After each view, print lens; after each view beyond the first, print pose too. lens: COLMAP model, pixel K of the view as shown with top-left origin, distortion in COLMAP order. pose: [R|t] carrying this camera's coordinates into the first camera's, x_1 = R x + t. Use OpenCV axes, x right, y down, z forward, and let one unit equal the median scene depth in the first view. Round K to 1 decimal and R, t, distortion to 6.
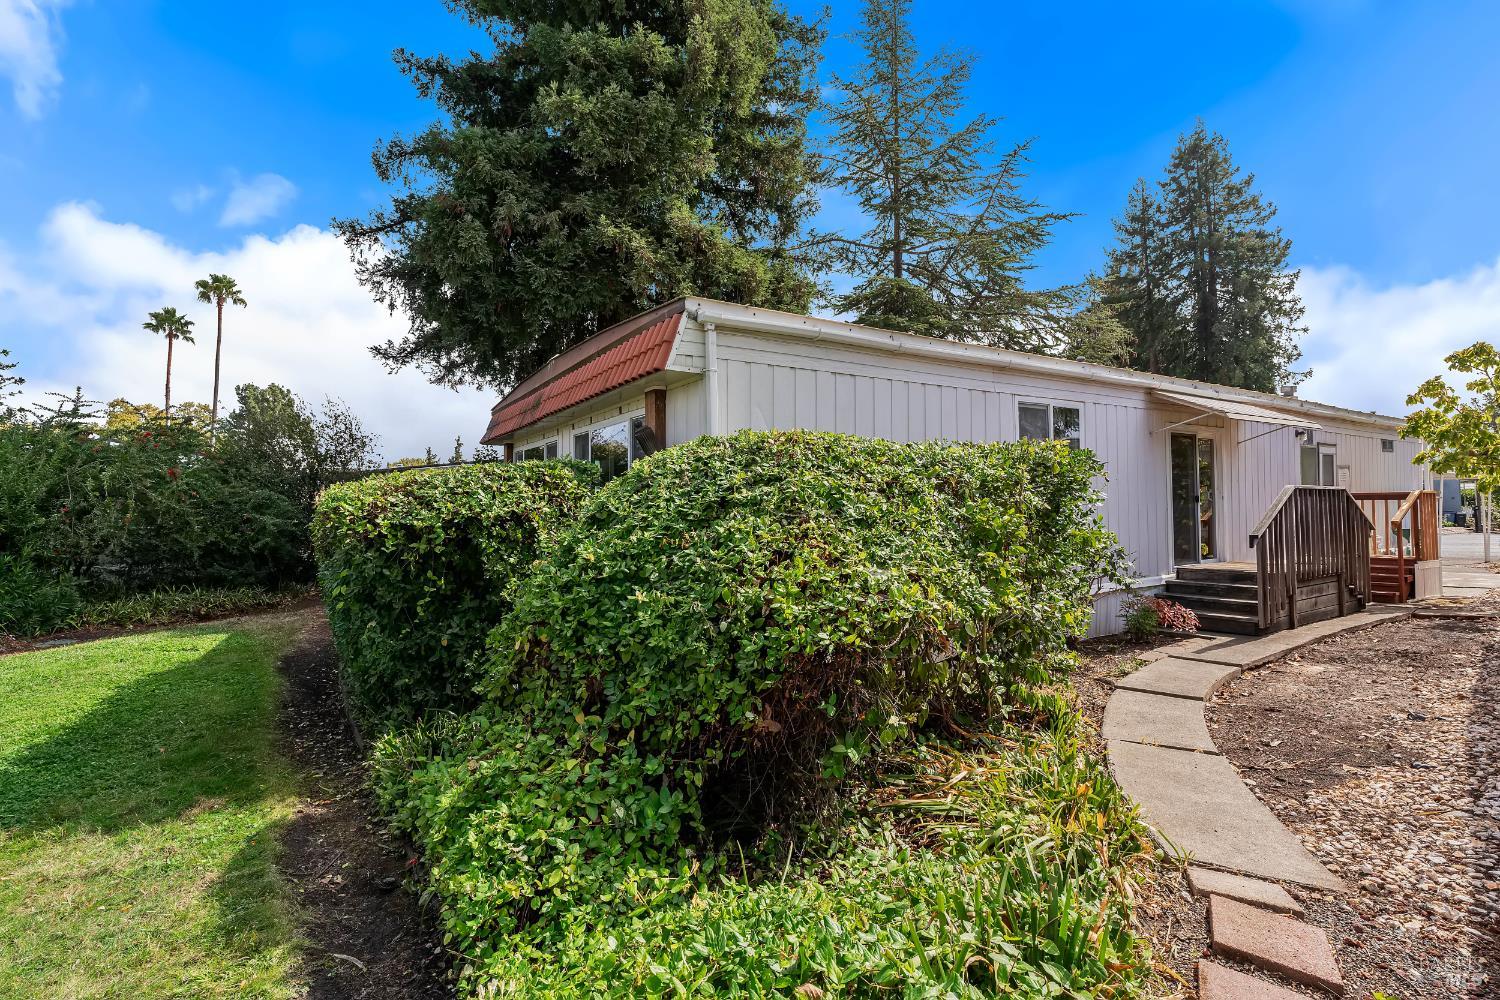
lens RADIAL K [[685.7, 0, 750.0], [0, 685.7, 500.0], [0, 0, 1]] dist [-0.013298, -0.000556]
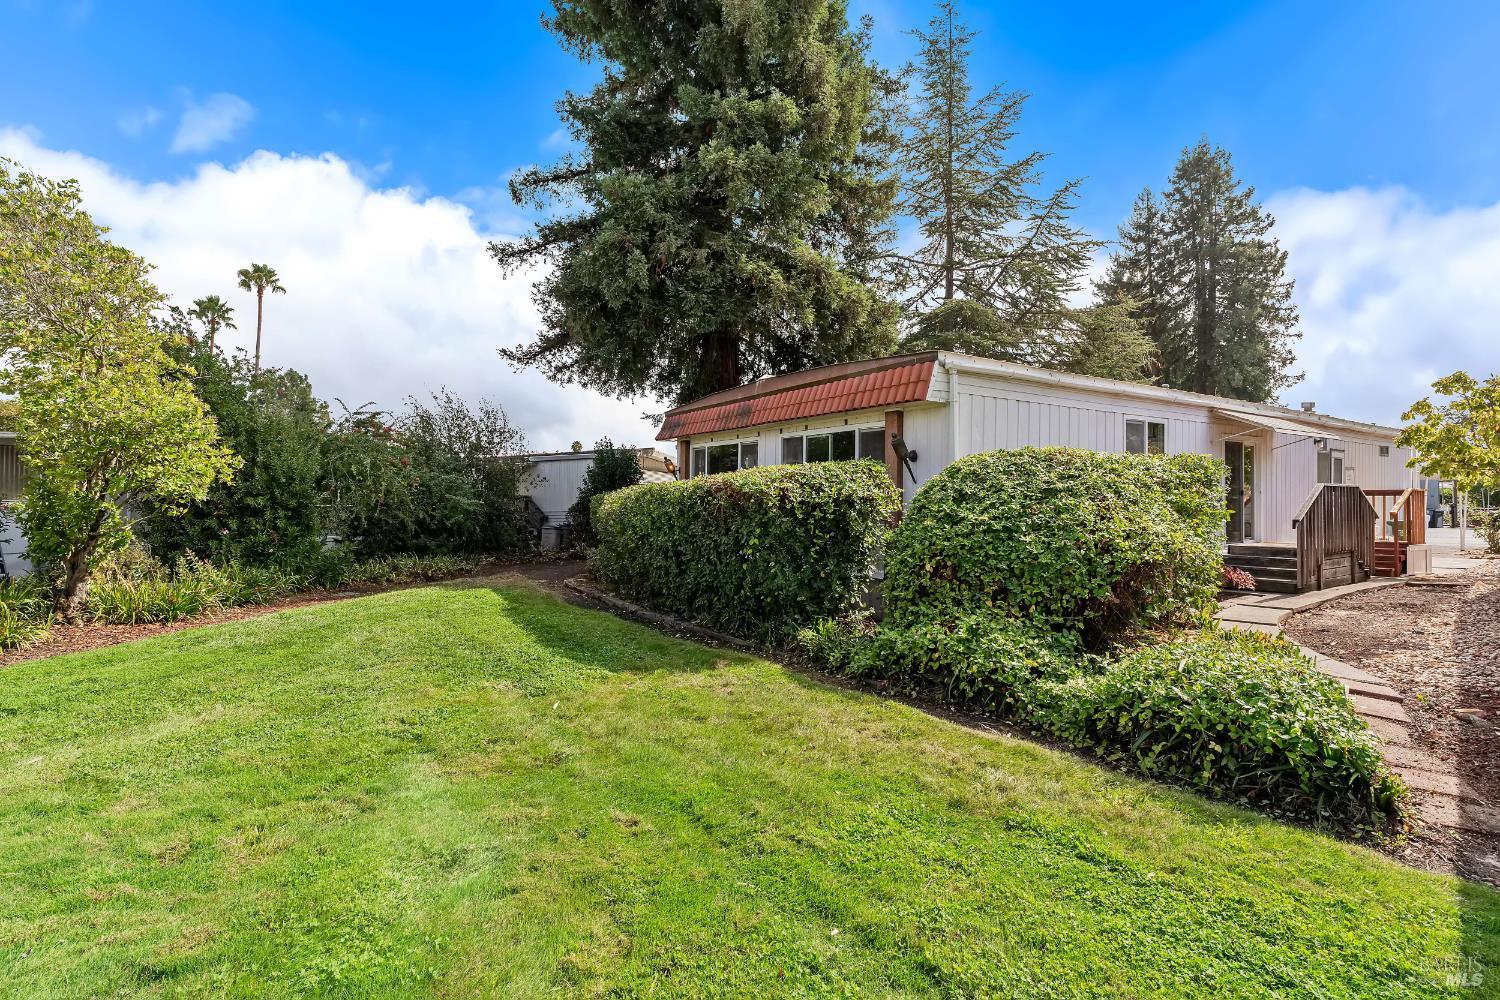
lens RADIAL K [[681.4, 0, 745.3], [0, 681.4, 495.6], [0, 0, 1]] dist [-0.002545, -0.008287]
pose [[0.999838, 0.013783, 0.011545, -0.169430], [-0.013894, 0.999857, 0.009621, 0.002662], [-0.011410, -0.009780, 0.999887, -0.154327]]
